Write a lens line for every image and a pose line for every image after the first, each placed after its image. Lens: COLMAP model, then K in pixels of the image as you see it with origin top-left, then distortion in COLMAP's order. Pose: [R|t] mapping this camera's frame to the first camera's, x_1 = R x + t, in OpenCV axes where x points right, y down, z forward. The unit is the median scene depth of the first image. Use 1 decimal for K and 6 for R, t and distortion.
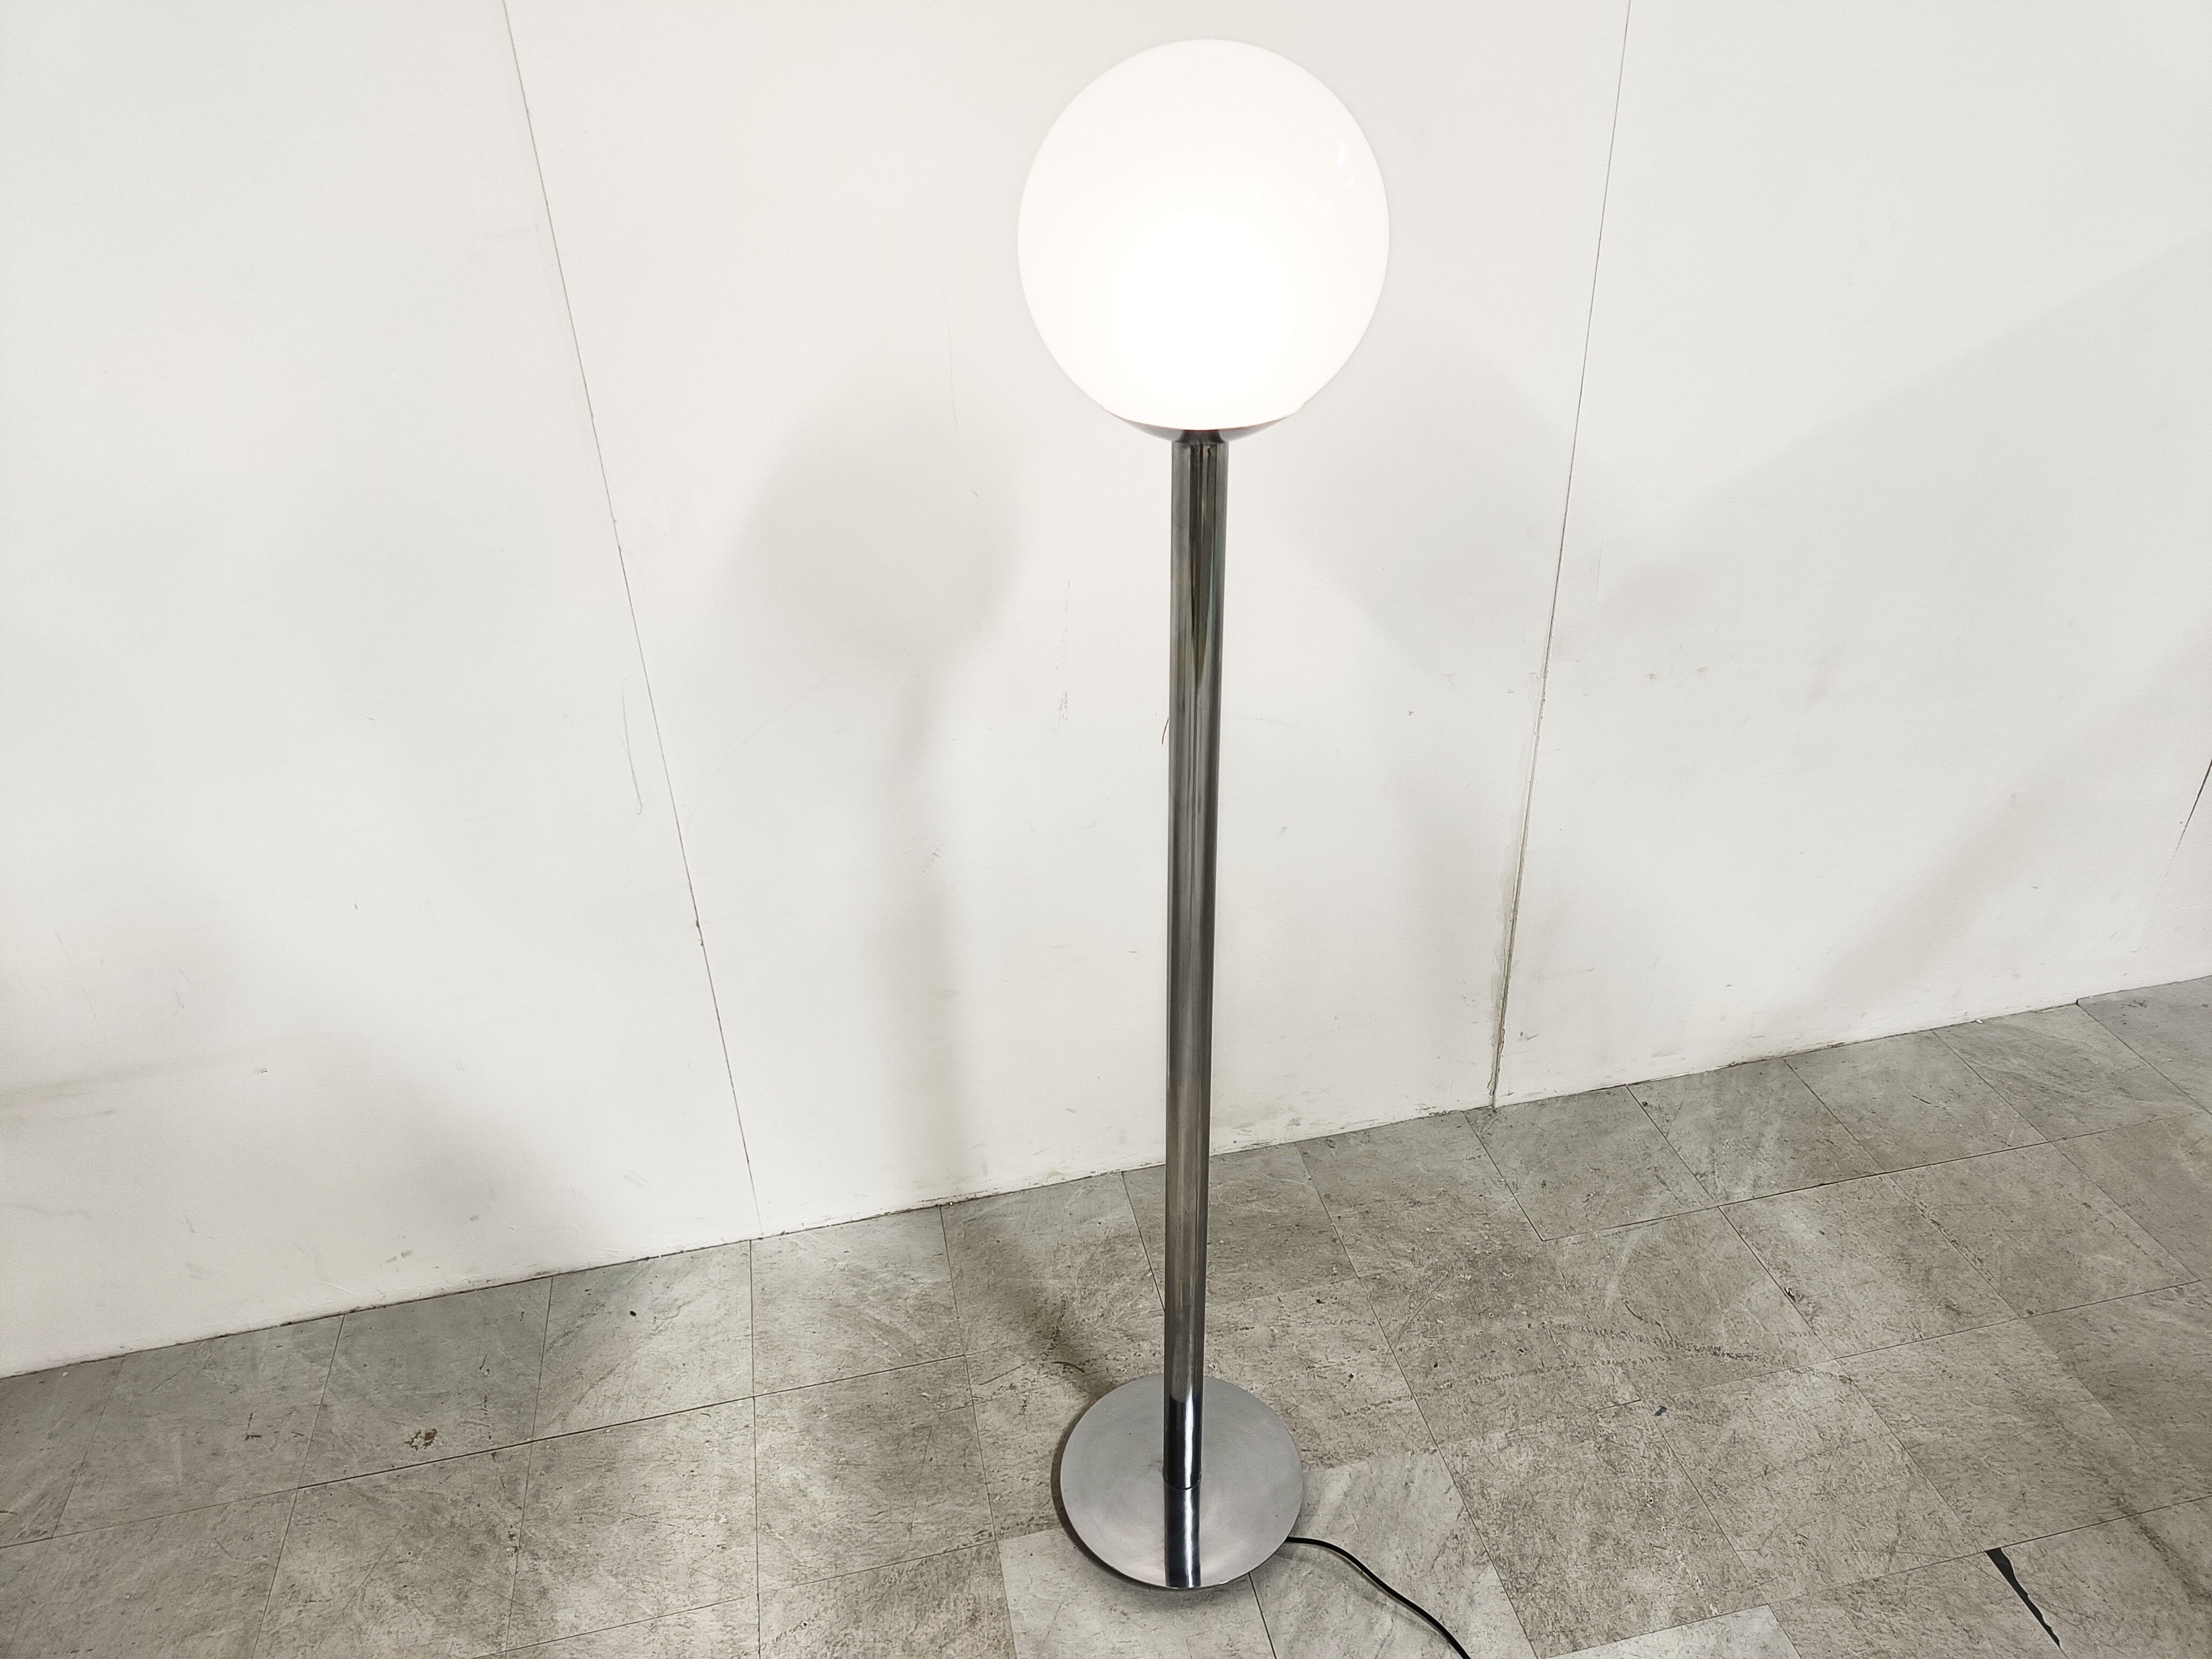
lens RADIAL K [[1483.6, 0, 1099.4], [0, 1483.6, 817.9], [0, 0, 1]] dist [0.010597, -0.003662]
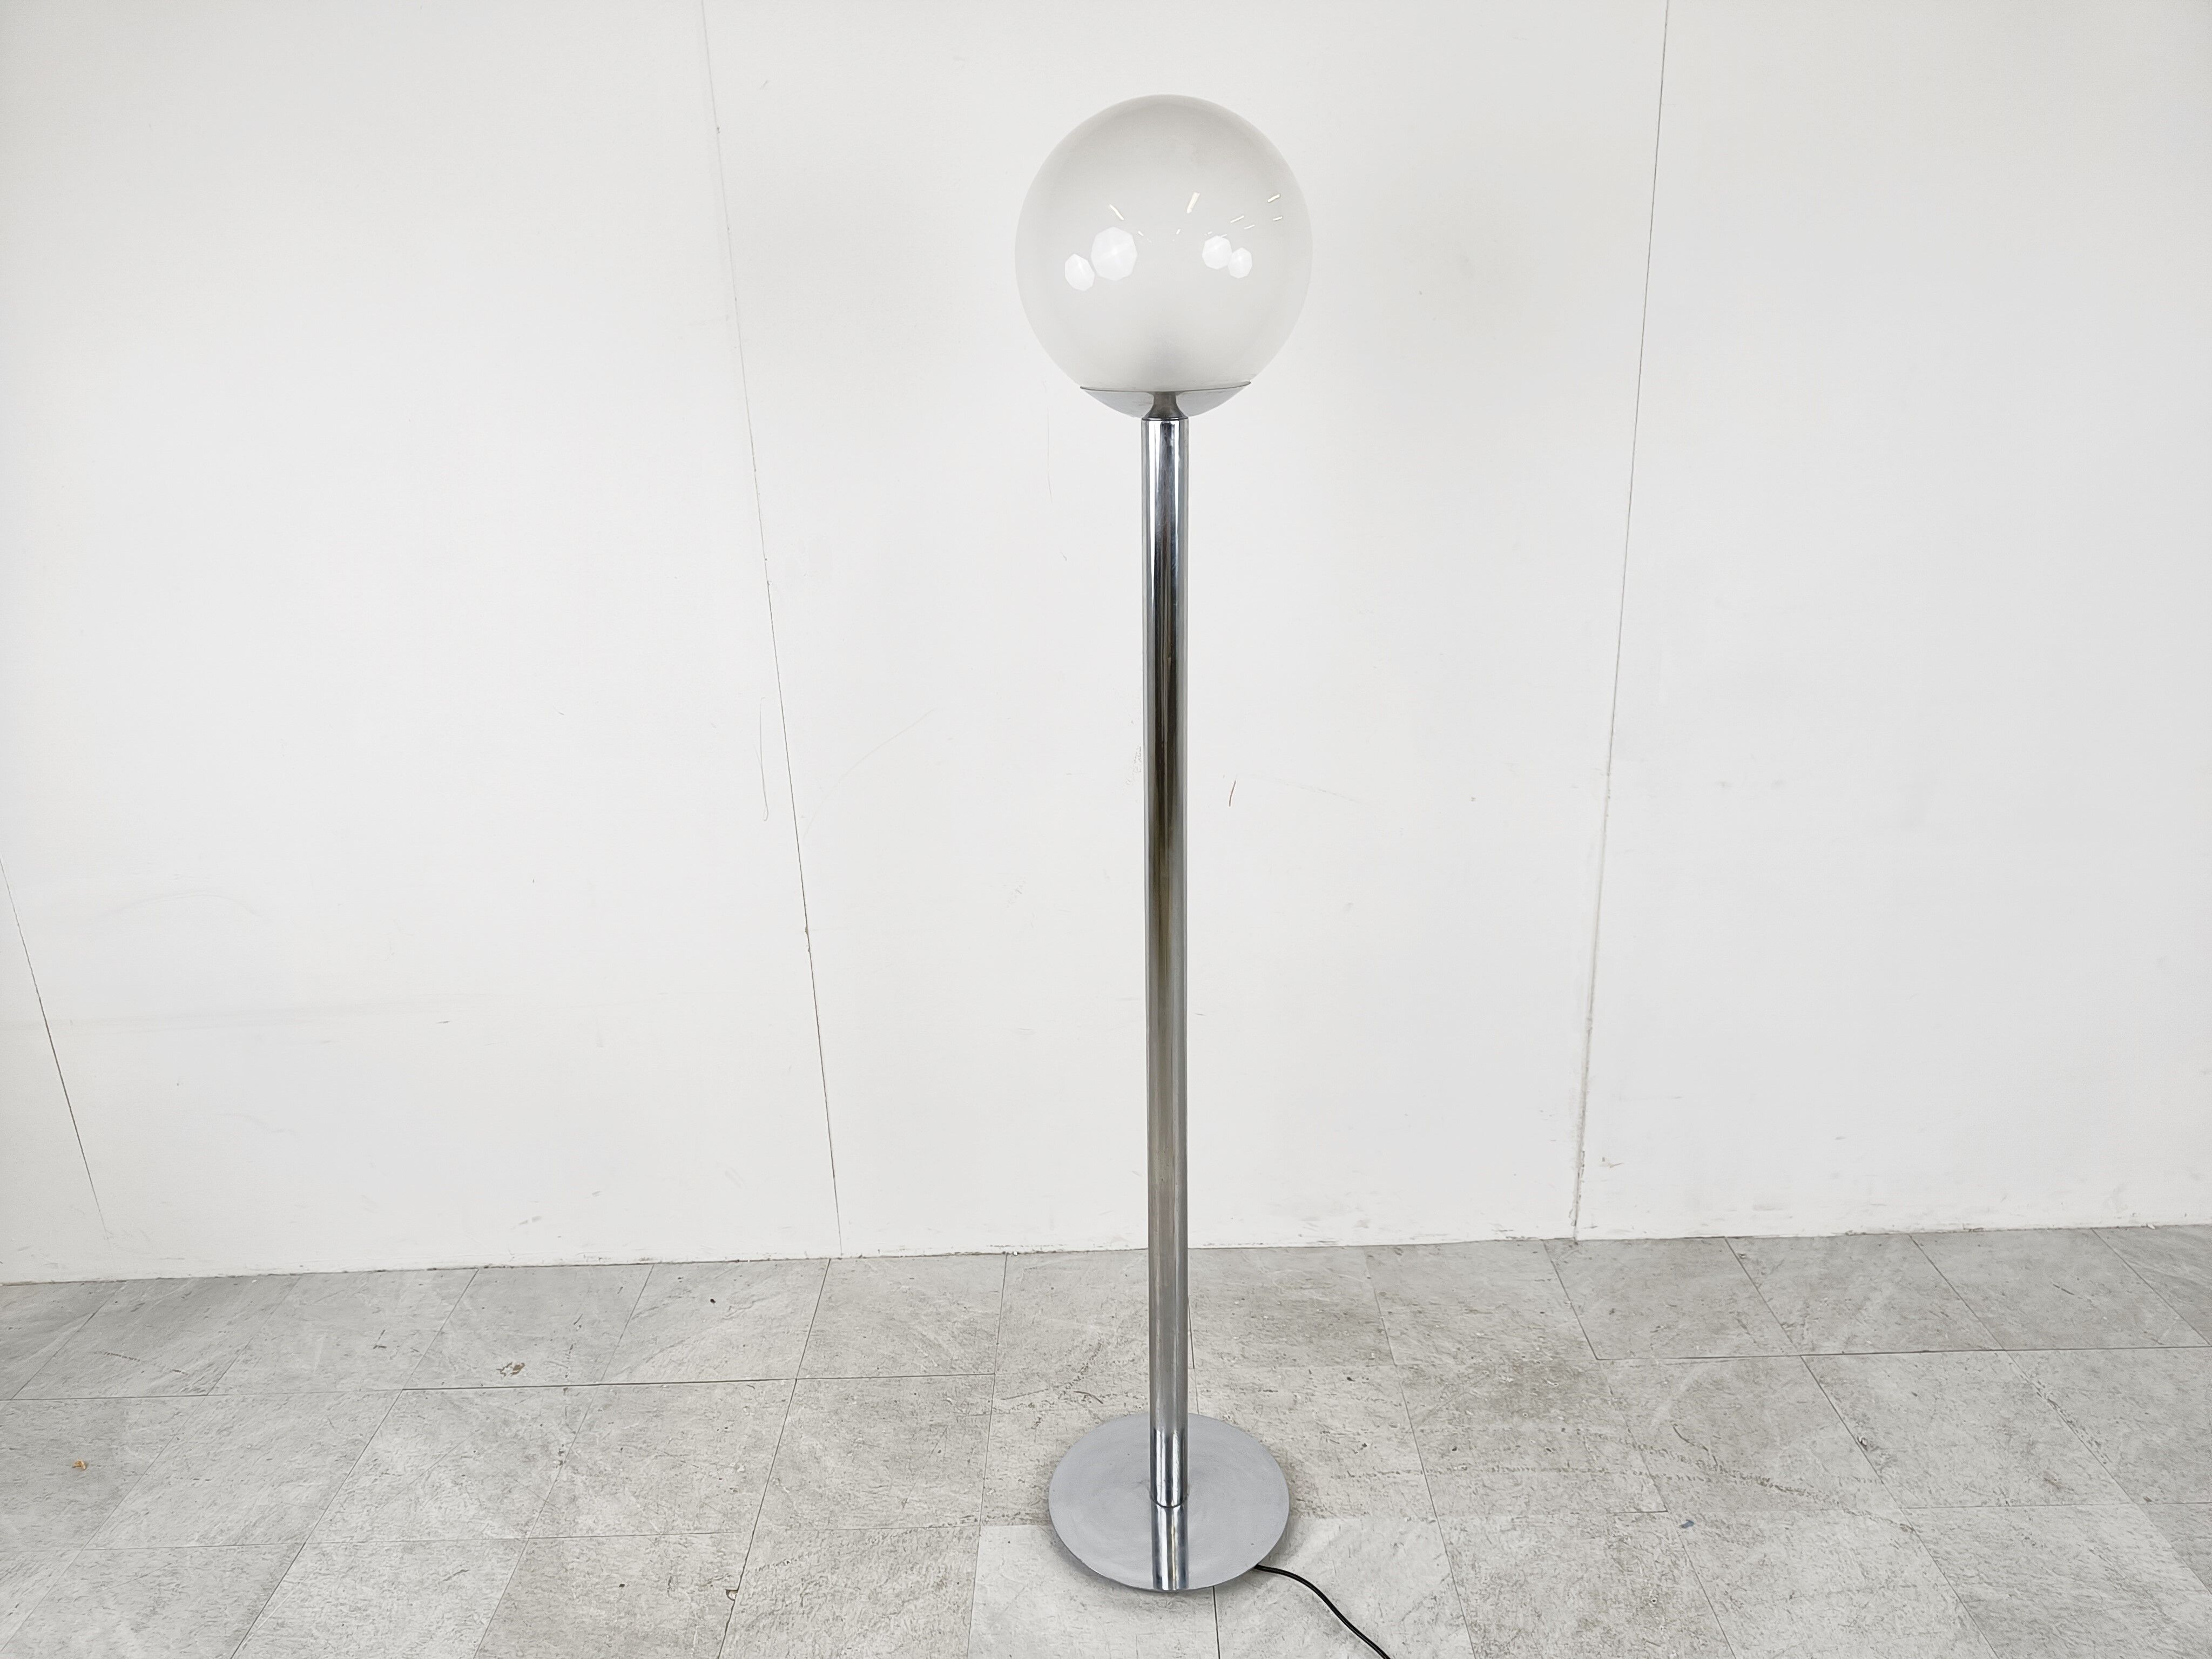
lens RADIAL K [[1486.2, 0, 1081.1], [0, 1486.2, 831.6], [0, 0, 1]] dist [0.005669, -0.000527]
pose [[0.974759, 0.069578, -0.212141, 0.167846], [-0.108898, 0.977673, -0.179712, 0.175689], [0.194901, 0.198278, 0.960573, -0.066798]]
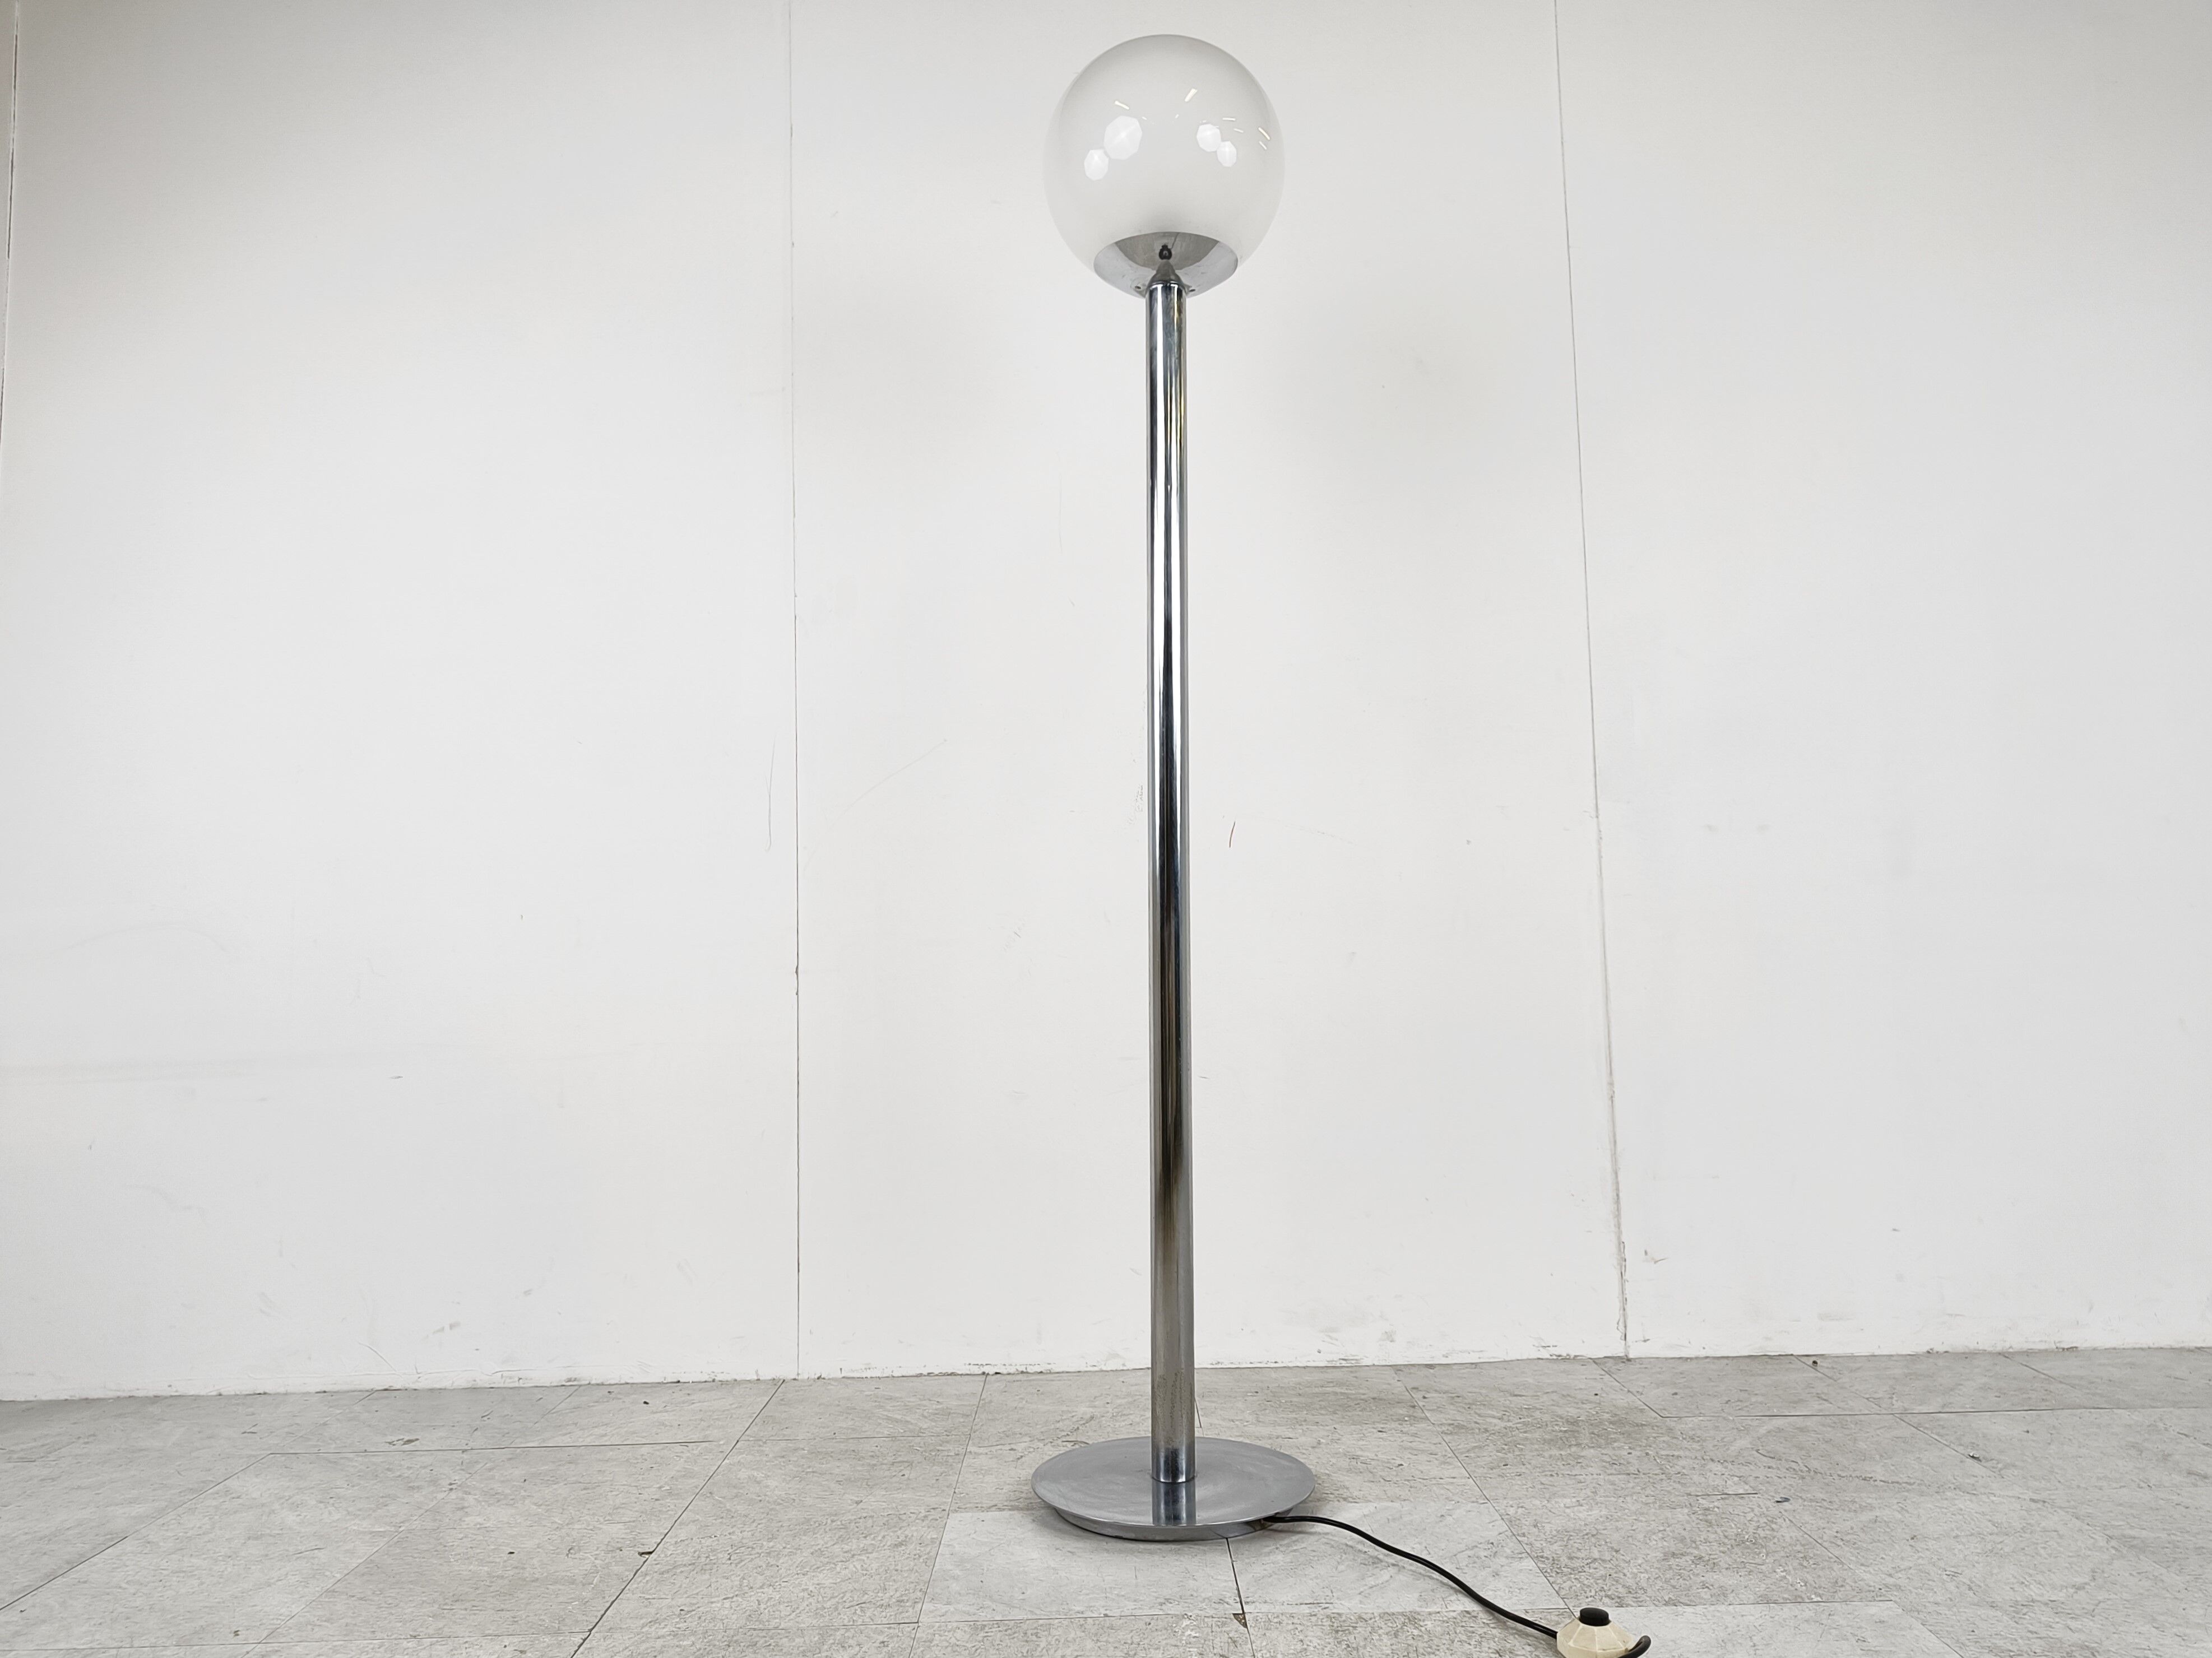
lens RADIAL K [[1545.3, 0, 1107.2], [0, 1545.3, 848.9], [0, 0, 1]] dist [0.005585, 0.000234]
pose [[0.978611, -0.002723, -0.205702, 0.188600], [-0.115957, 0.818630, -0.562493, 0.605371], [0.169925, 0.574315, 0.800805, 0.065900]]
